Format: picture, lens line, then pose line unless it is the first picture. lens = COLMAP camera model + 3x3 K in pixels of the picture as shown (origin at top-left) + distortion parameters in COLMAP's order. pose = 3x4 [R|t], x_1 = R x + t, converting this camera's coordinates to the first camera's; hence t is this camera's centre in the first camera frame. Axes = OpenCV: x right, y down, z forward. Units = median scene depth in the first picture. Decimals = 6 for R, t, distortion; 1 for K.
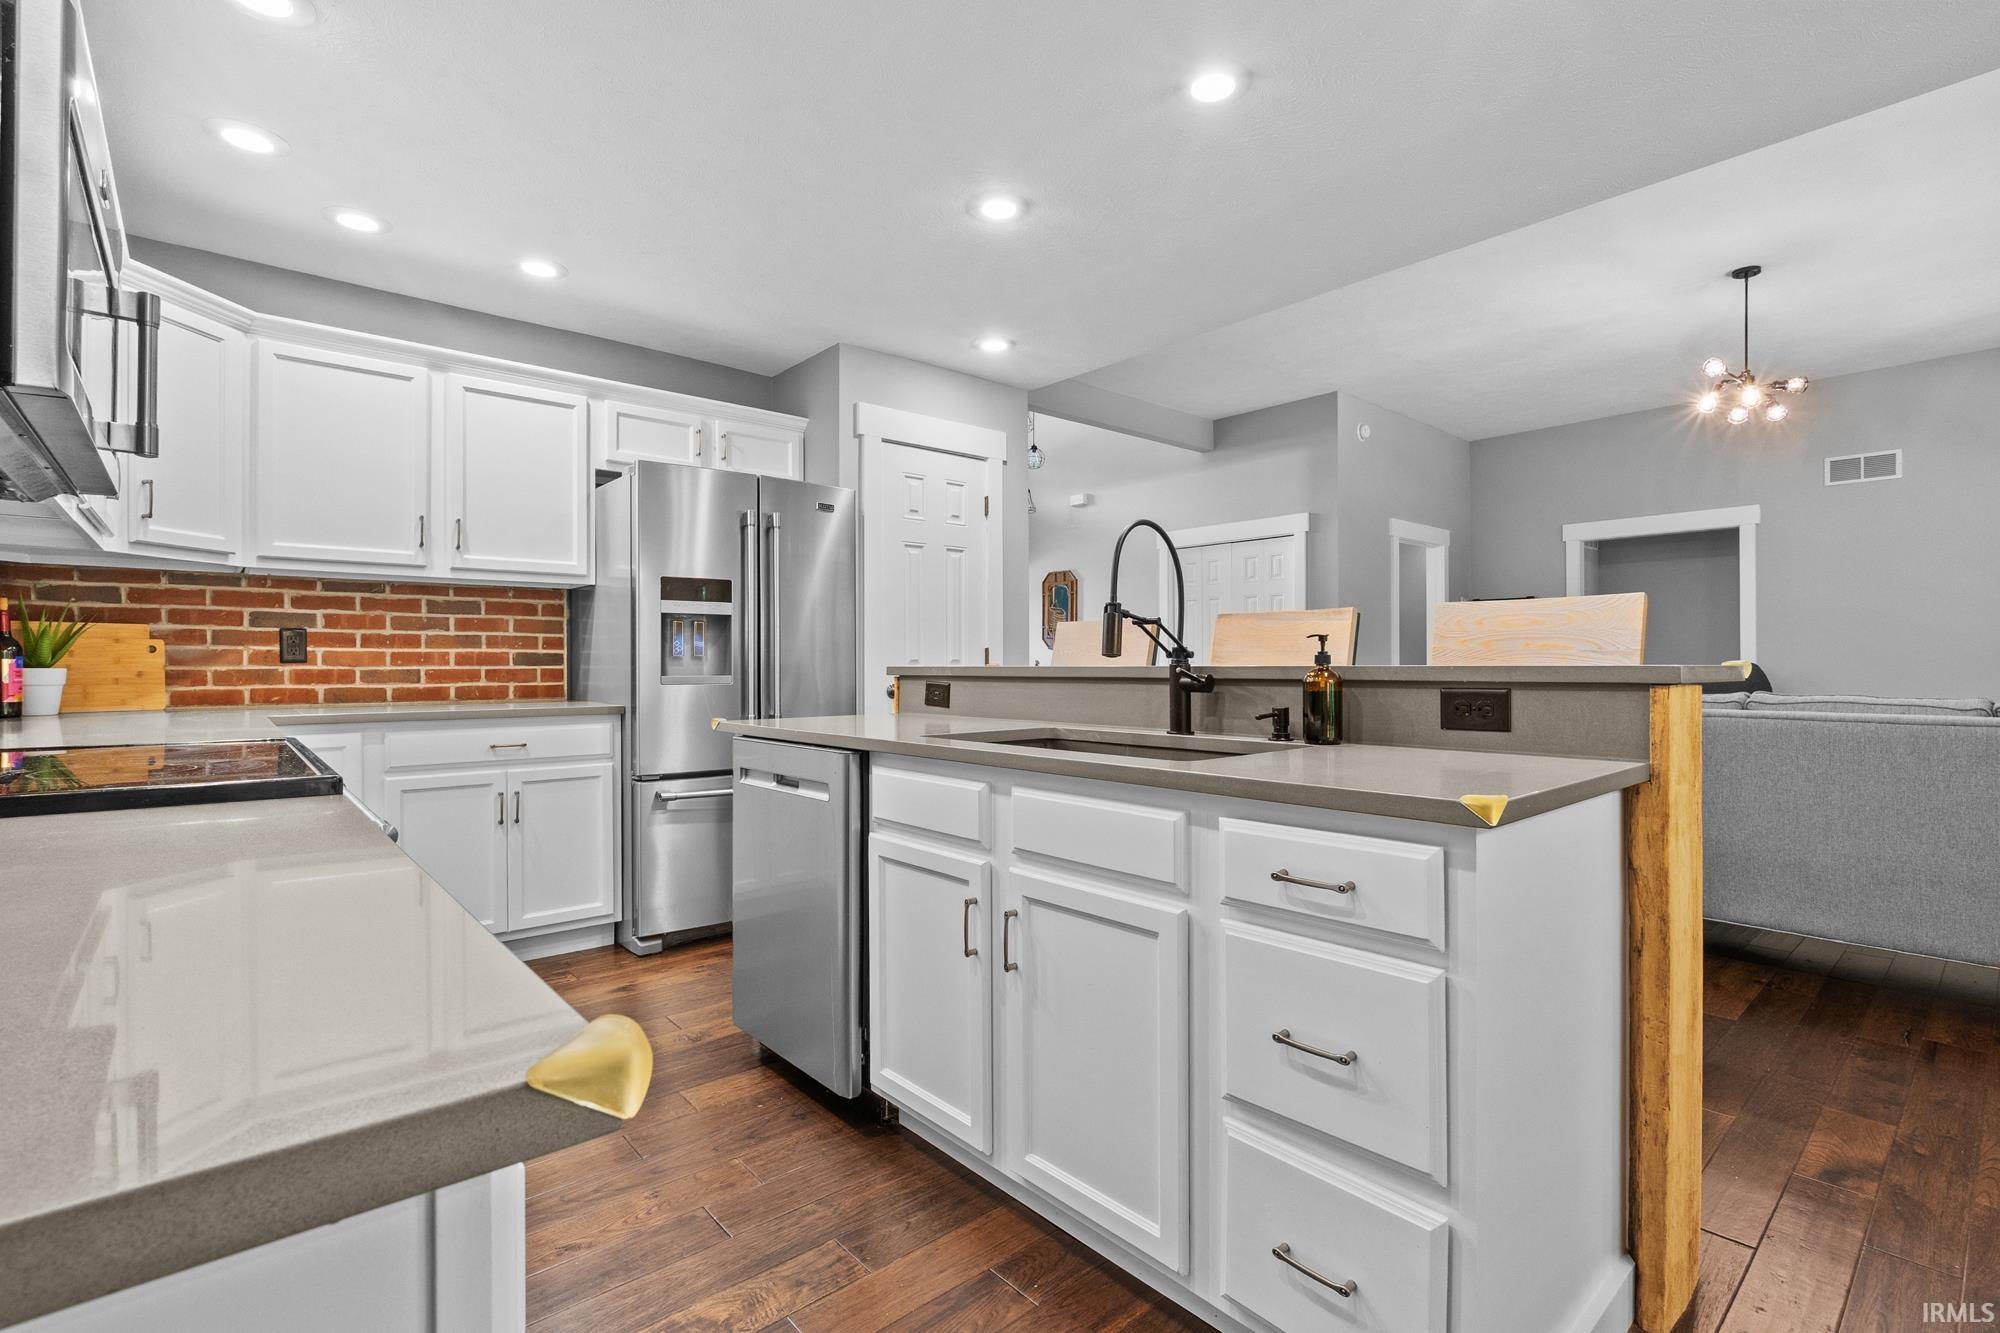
lens RADIAL K [[914.0, 0, 1004.9], [0, 914.0, 664.9], [0, 0, 1]] dist [-0.010515, 0.001654]
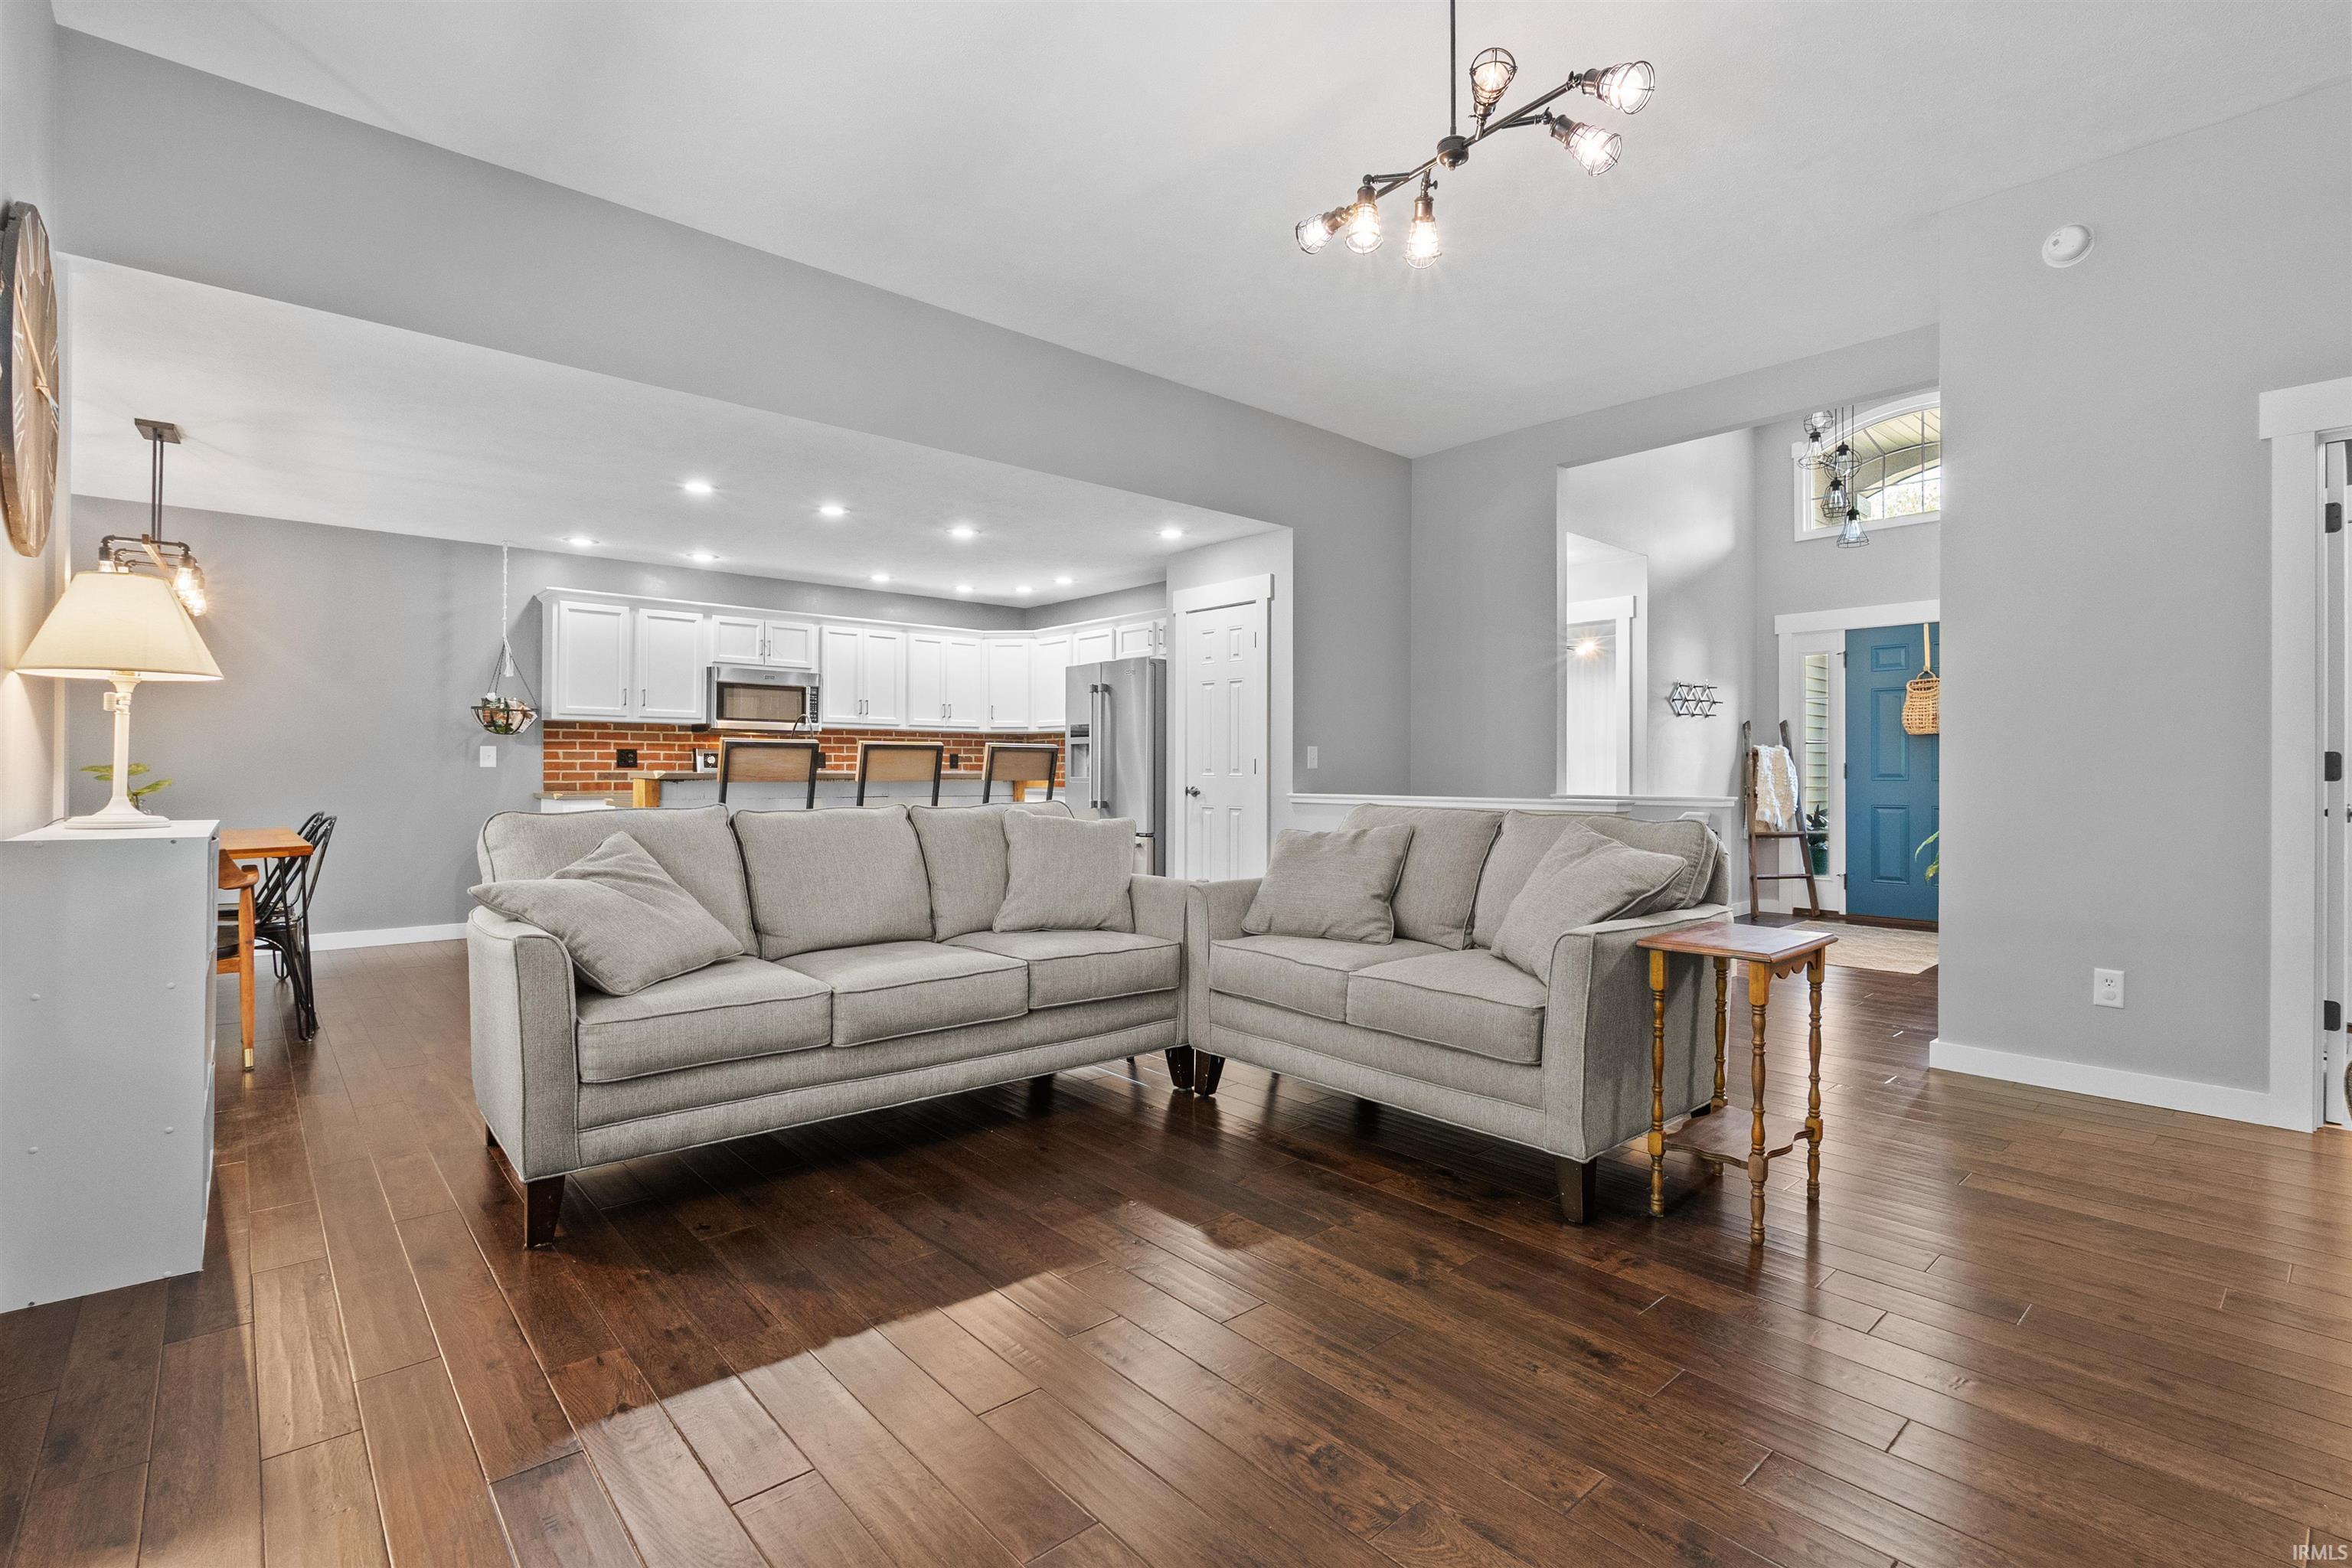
lens RADIAL K [[1078.4, 0, 1177.2], [0, 1078.4, 765.5], [0, 0, 1]] dist [-0.010760, 0.000128]
pose [[0.000198, -0.000447, -1.000000, 1.861996], [-0.004441, 0.999990, -0.000448, -0.011980], [0.999990, 0.004441, 0.000196, 1.206530]]
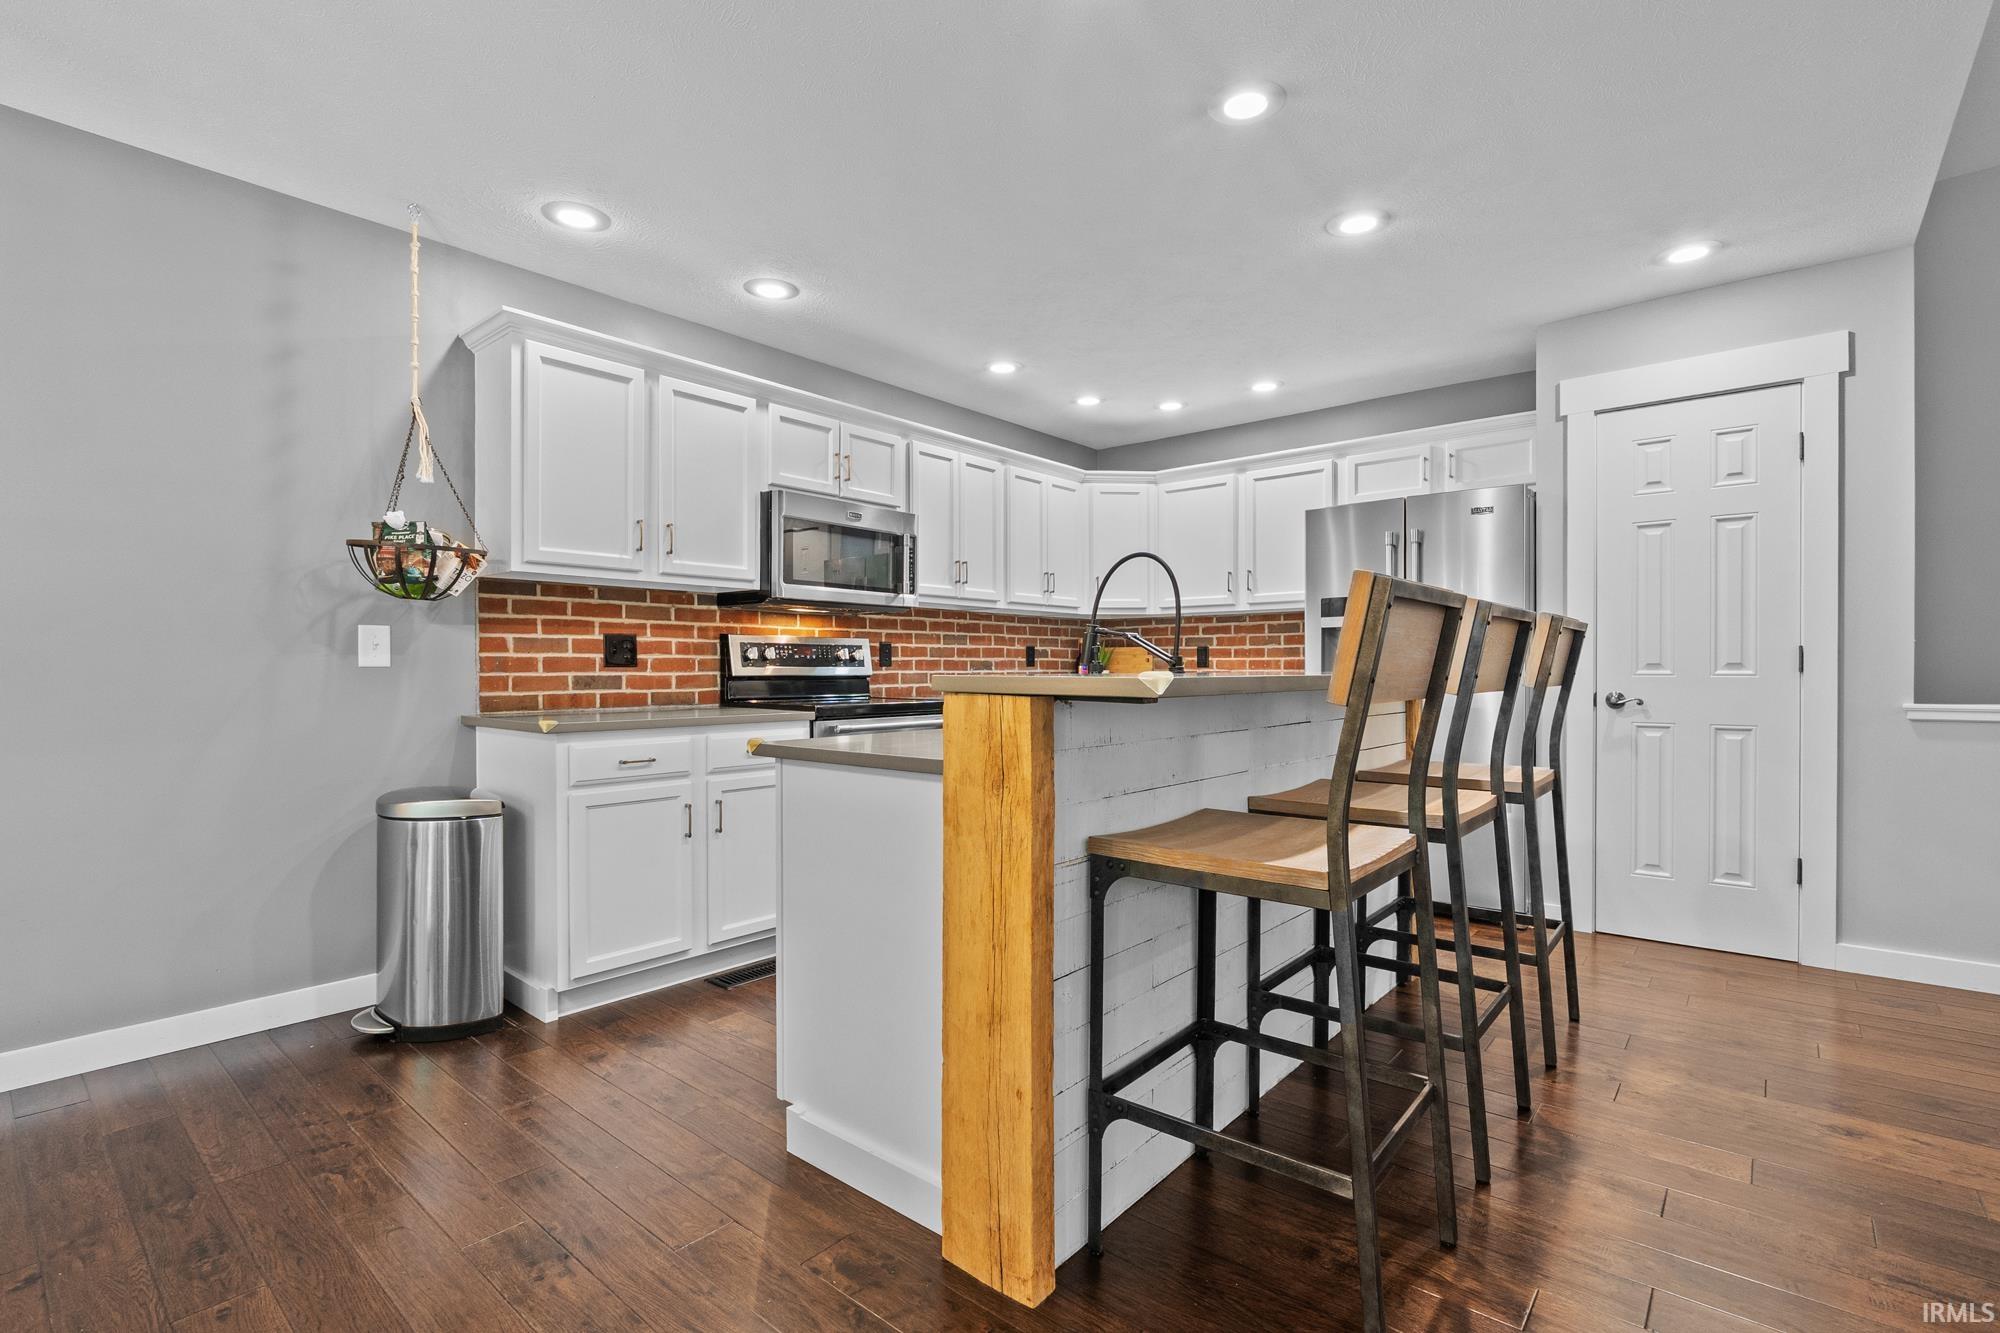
lens RADIAL K [[921.6, 0, 1005.7], [0, 921.6, 673.8], [0, 0, 1]] dist [-0.010822, 0.000407]
pose [[0.147318, 0.007722, -0.989059, 0.796184], [0.000504, 0.999969, 0.007882, -0.004064], [0.989089, -0.001660, 0.147309, 0.380518]]
